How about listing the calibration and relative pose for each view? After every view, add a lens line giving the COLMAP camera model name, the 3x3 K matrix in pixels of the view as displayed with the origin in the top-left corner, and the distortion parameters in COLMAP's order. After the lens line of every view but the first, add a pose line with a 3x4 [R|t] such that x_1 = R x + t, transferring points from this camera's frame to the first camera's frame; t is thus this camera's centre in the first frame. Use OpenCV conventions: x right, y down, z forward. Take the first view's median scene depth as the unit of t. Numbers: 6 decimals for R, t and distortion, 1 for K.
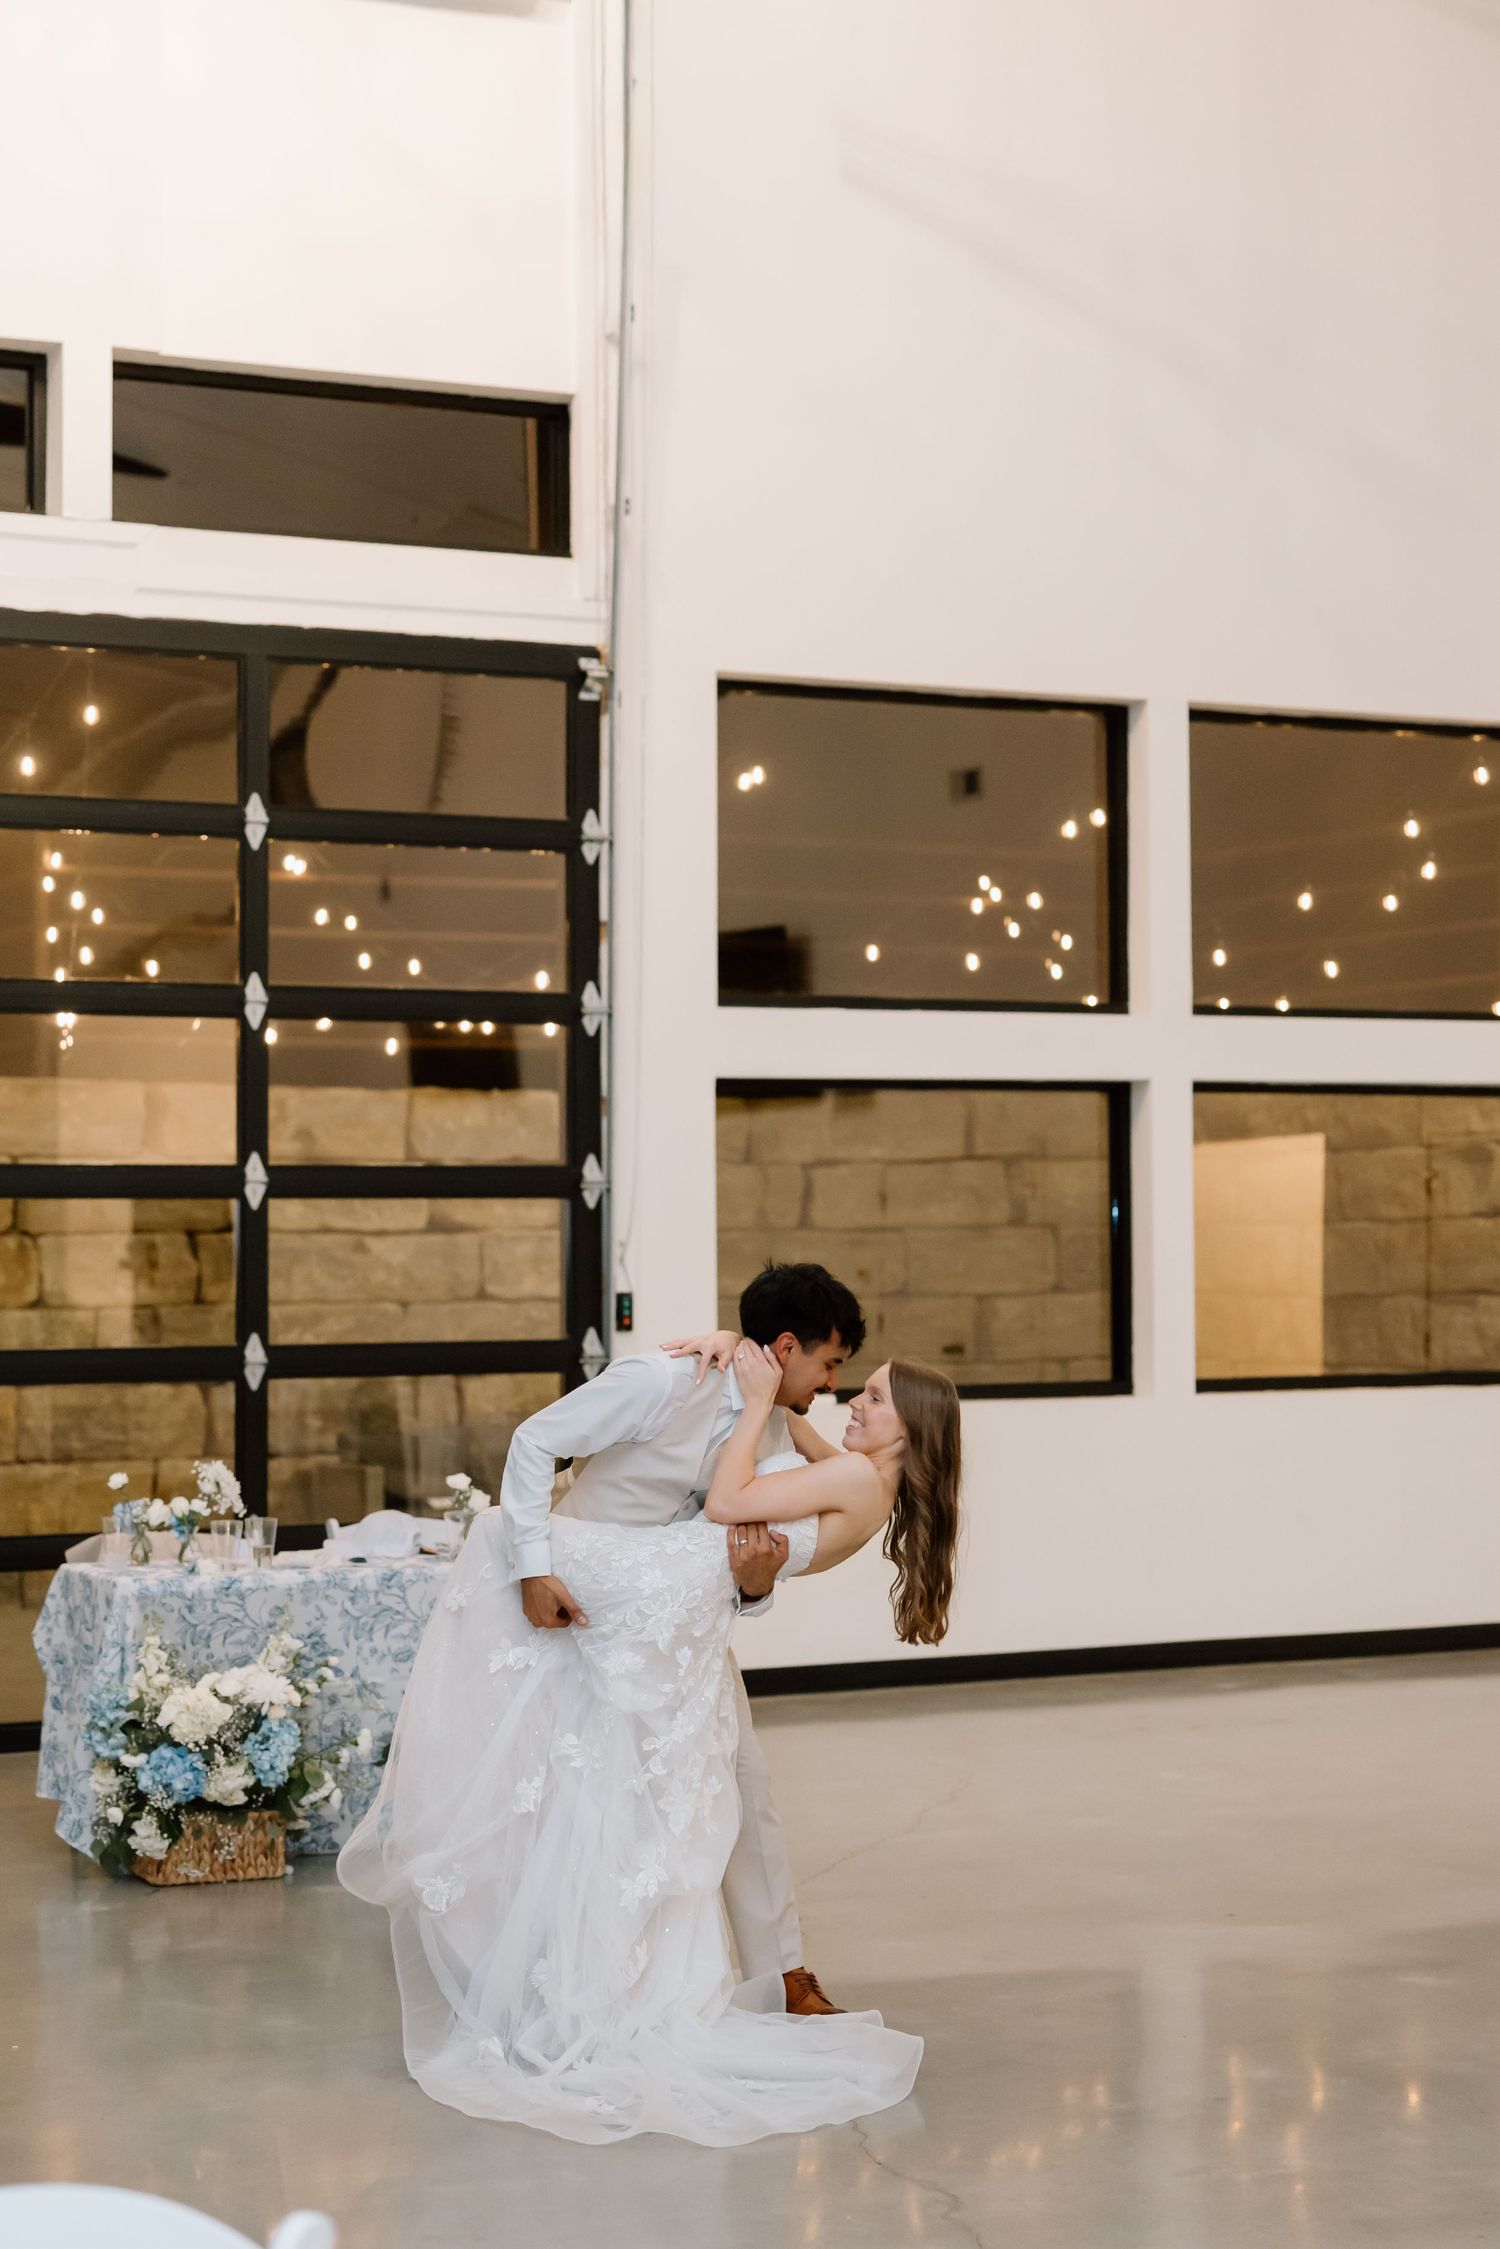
lens RADIAL K [[3695.8, 0, 750.1], [0, 3695.8, 1082.9], [0, 0, 1]] dist [0.007852, -0.145510]
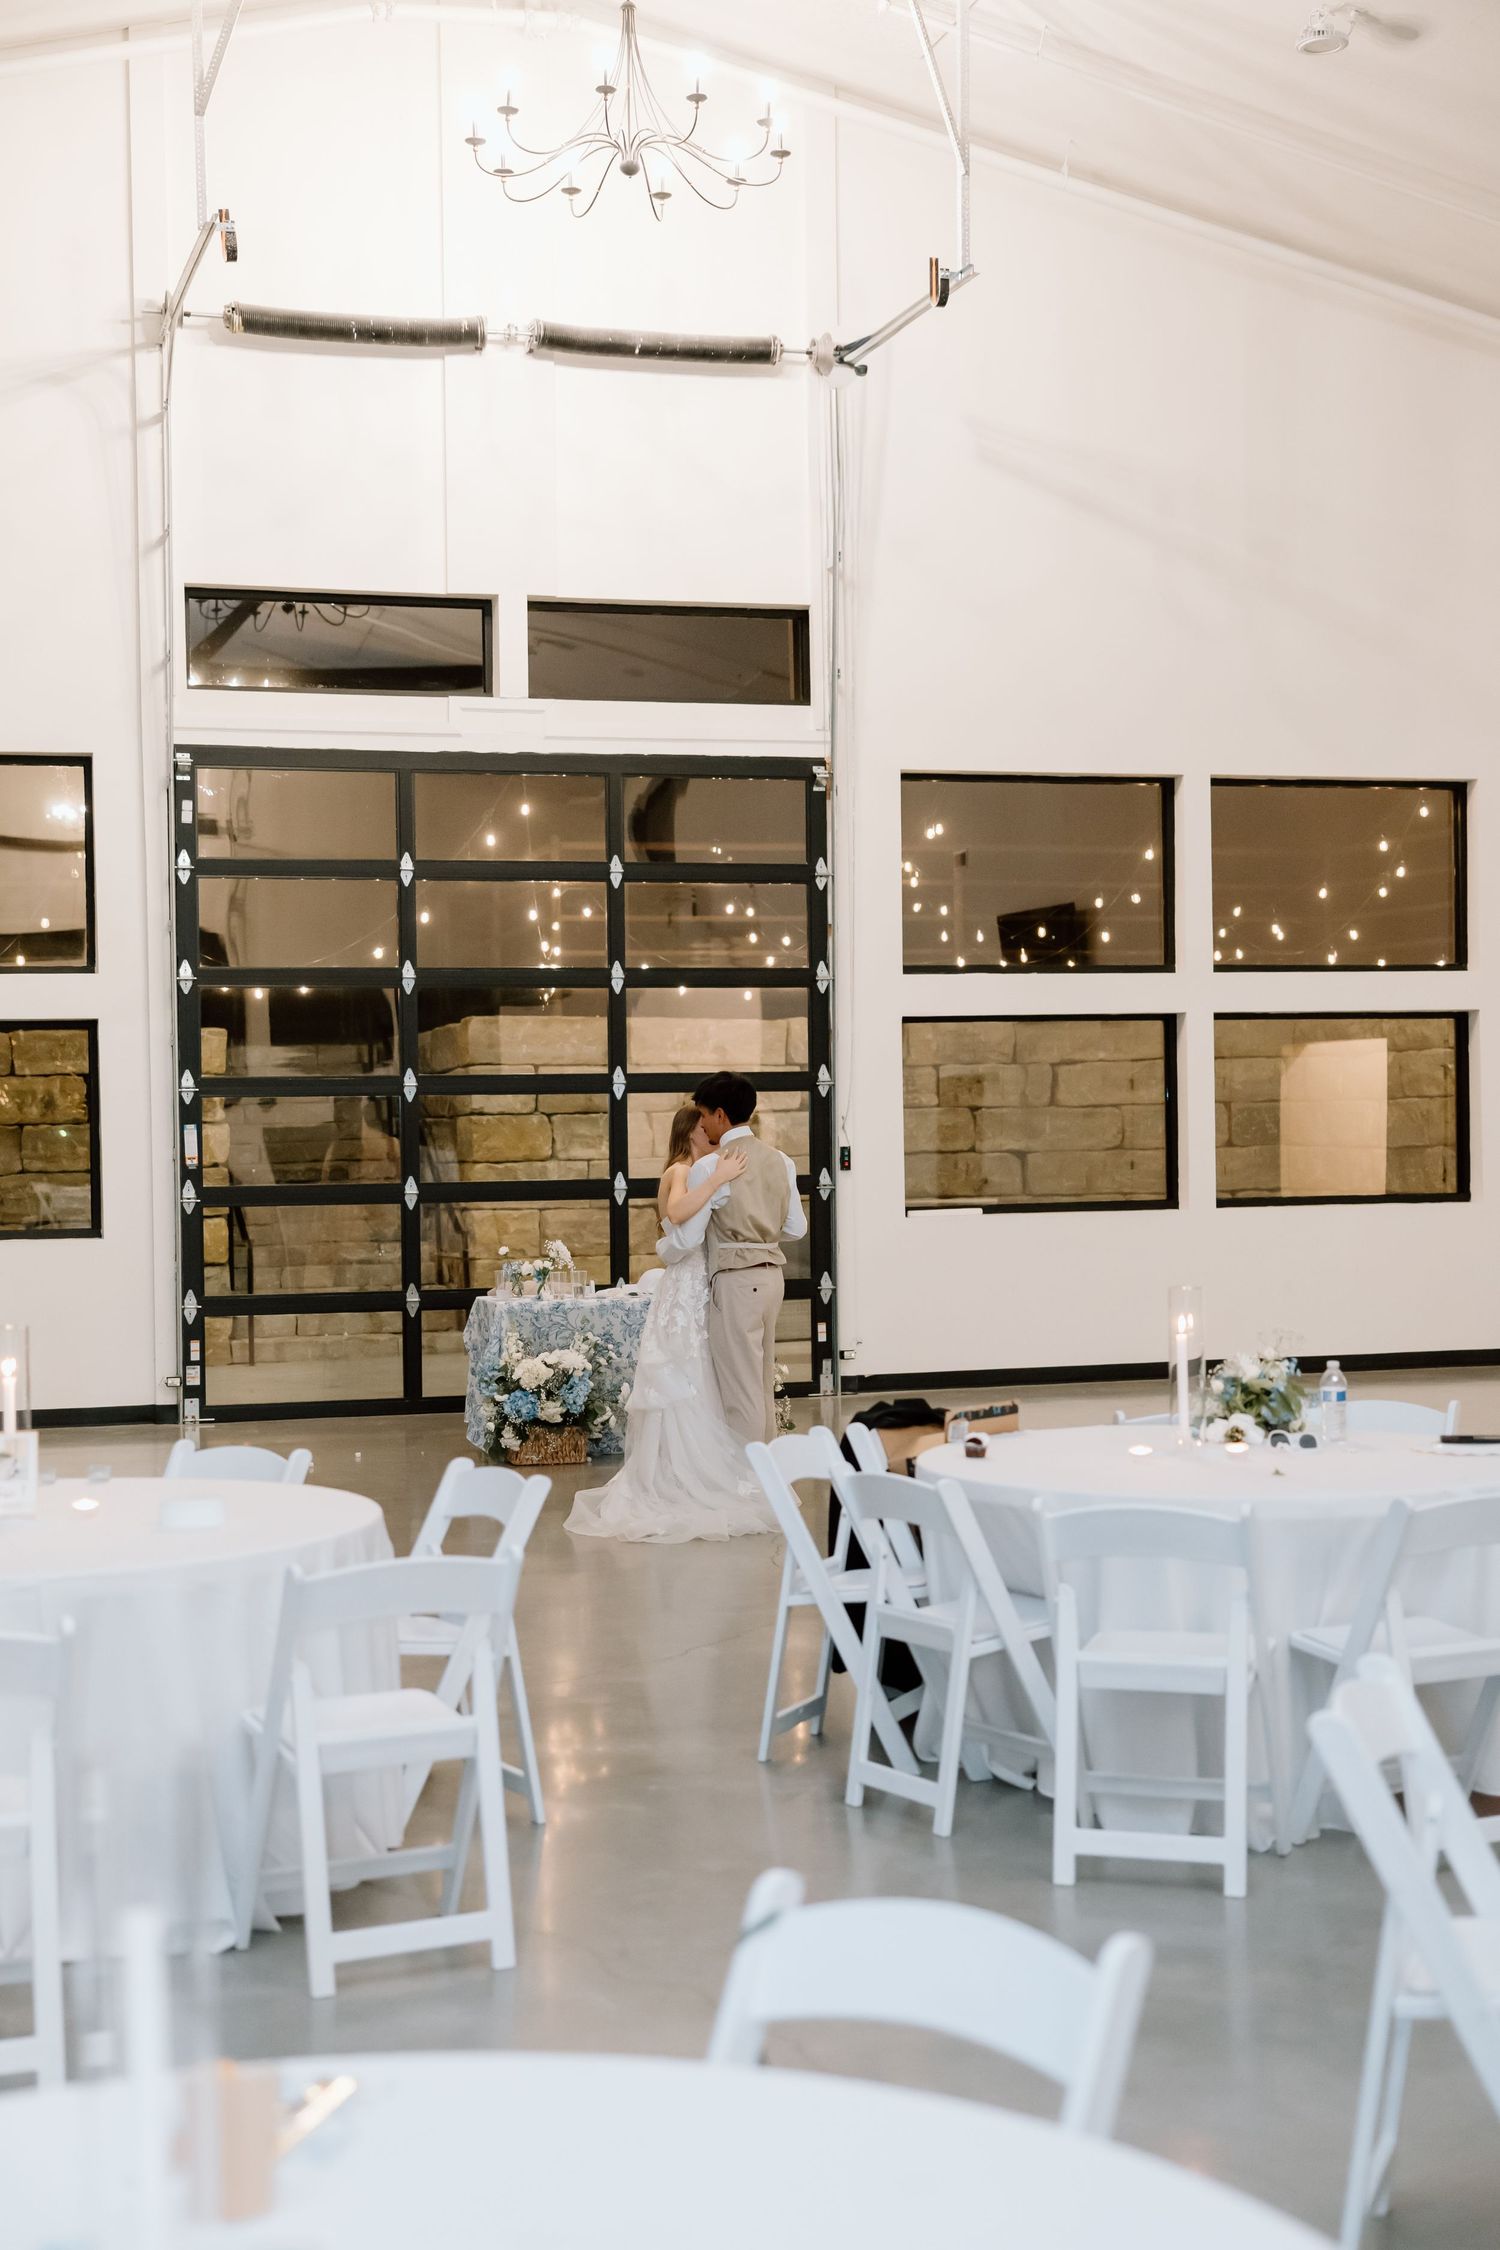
lens RADIAL K [[2839.0, 0, 750.0], [0, 2839.0, 1125.0], [0, 0, 1]] dist [0.000784, 0.001777]
pose [[0.984907, -0.007607, -0.172916, 0.145957], [0.015712, 0.998838, 0.045557, -0.012262], [0.172368, -0.047587, 0.983882, -0.270149]]
